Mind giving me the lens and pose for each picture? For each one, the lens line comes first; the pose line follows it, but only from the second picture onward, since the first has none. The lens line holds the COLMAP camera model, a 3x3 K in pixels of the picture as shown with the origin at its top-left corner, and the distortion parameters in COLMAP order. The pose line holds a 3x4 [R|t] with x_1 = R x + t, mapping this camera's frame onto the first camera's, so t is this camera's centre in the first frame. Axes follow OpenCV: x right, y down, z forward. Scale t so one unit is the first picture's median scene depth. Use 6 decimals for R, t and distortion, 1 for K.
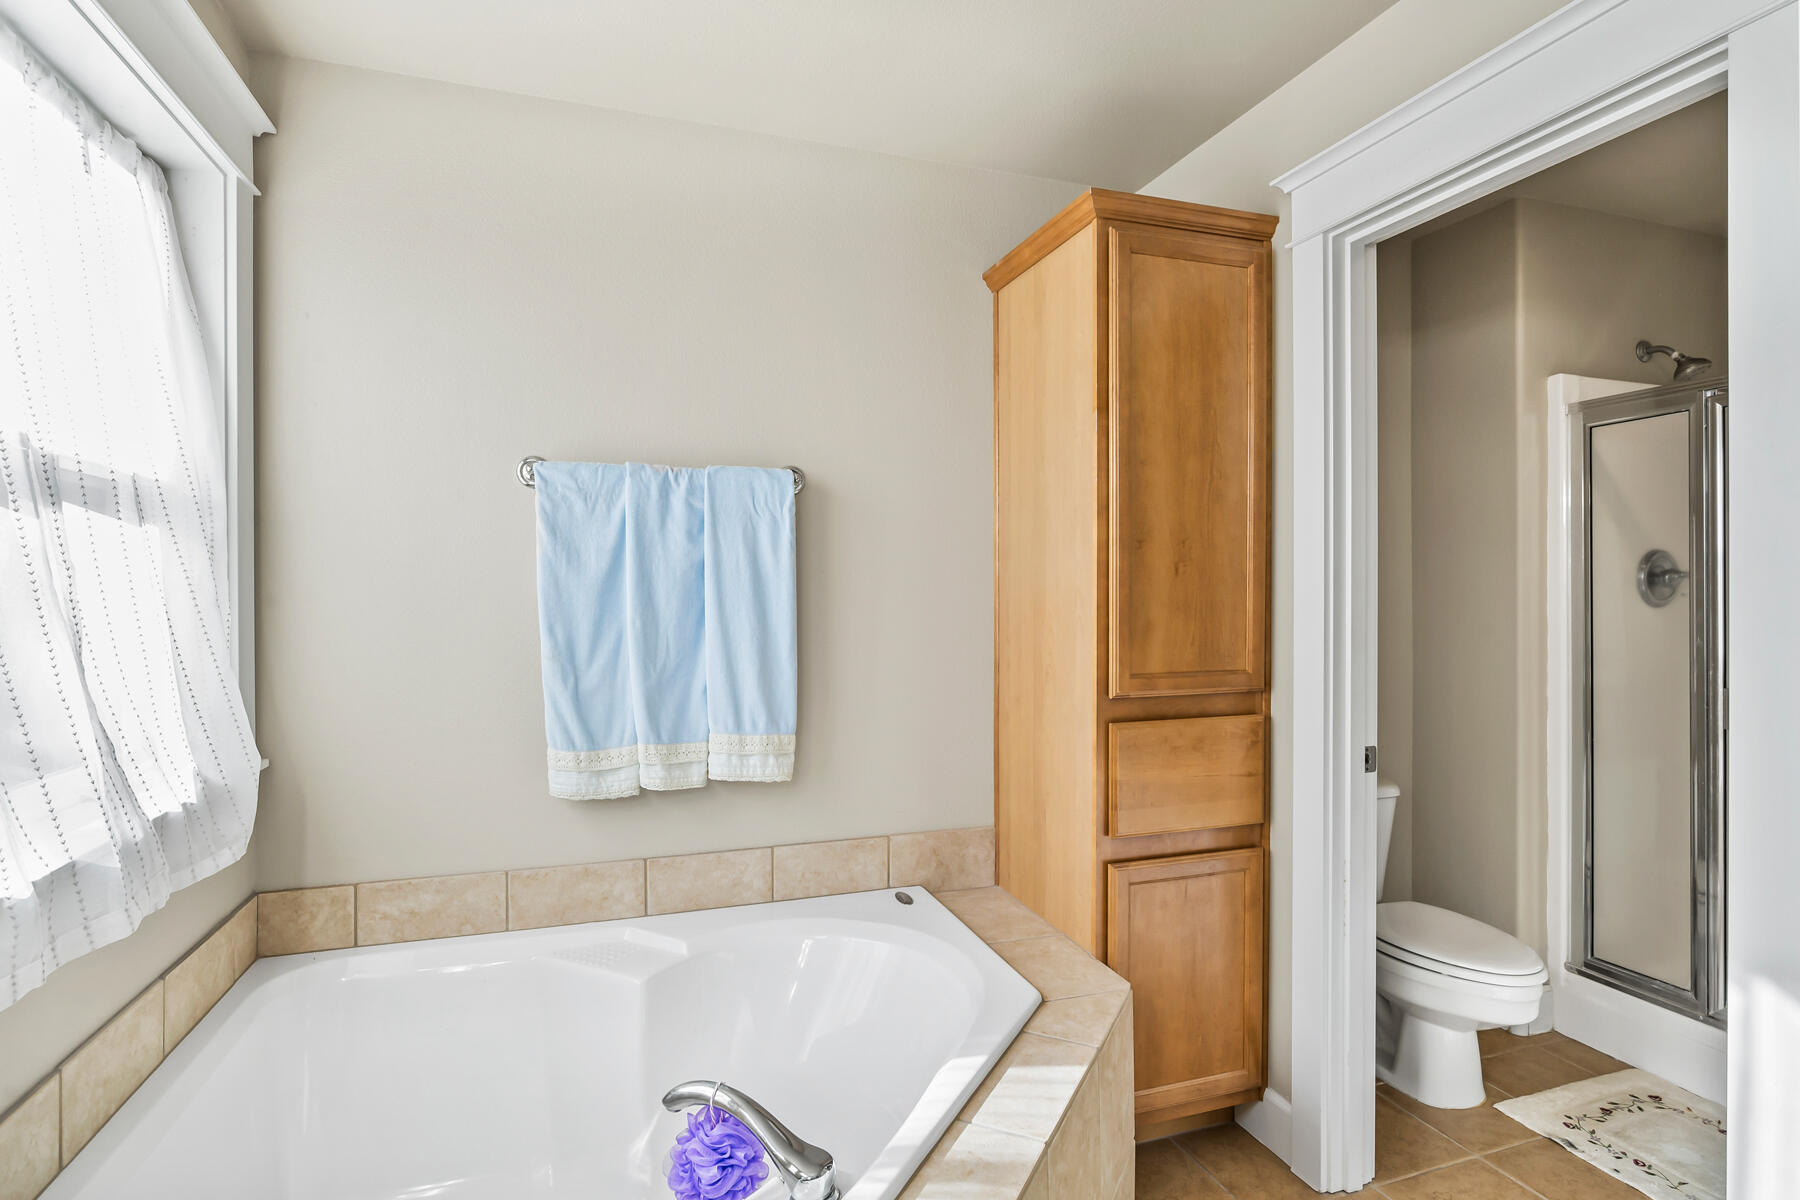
lens RADIAL K [[912.0, 0, 896.3], [0, 912.0, 592.1], [0, 0, 1]] dist [-0.022926, 0.010741]
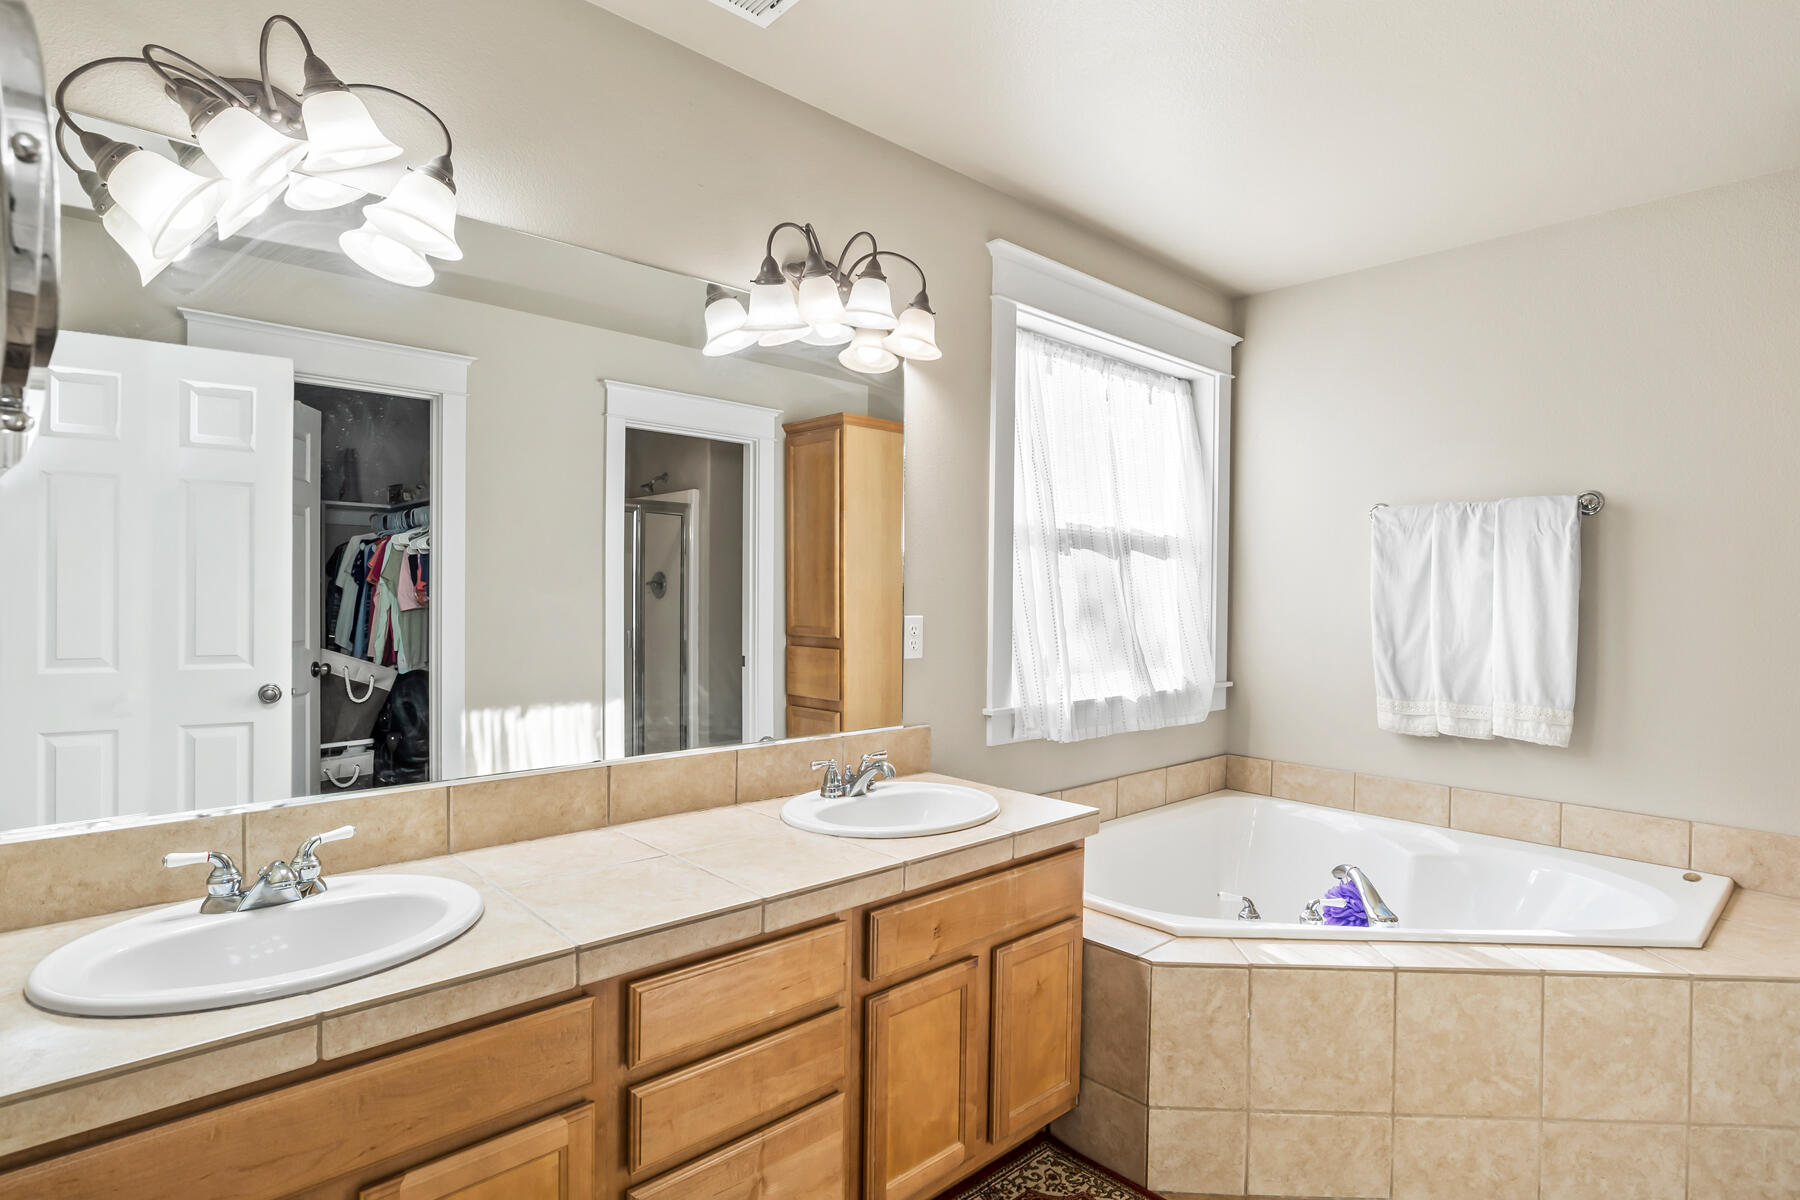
lens RADIAL K [[912.0, 0, 904.9], [0, 912.0, 599.8], [0, 0, 1]] dist [-0.022926, 0.010741]
pose [[0.398884, 0.011102, -0.916934, 0.679428], [-0.019264, 0.999807, 0.003725, 0.020126], [0.916799, 0.016178, 0.399021, -0.330080]]
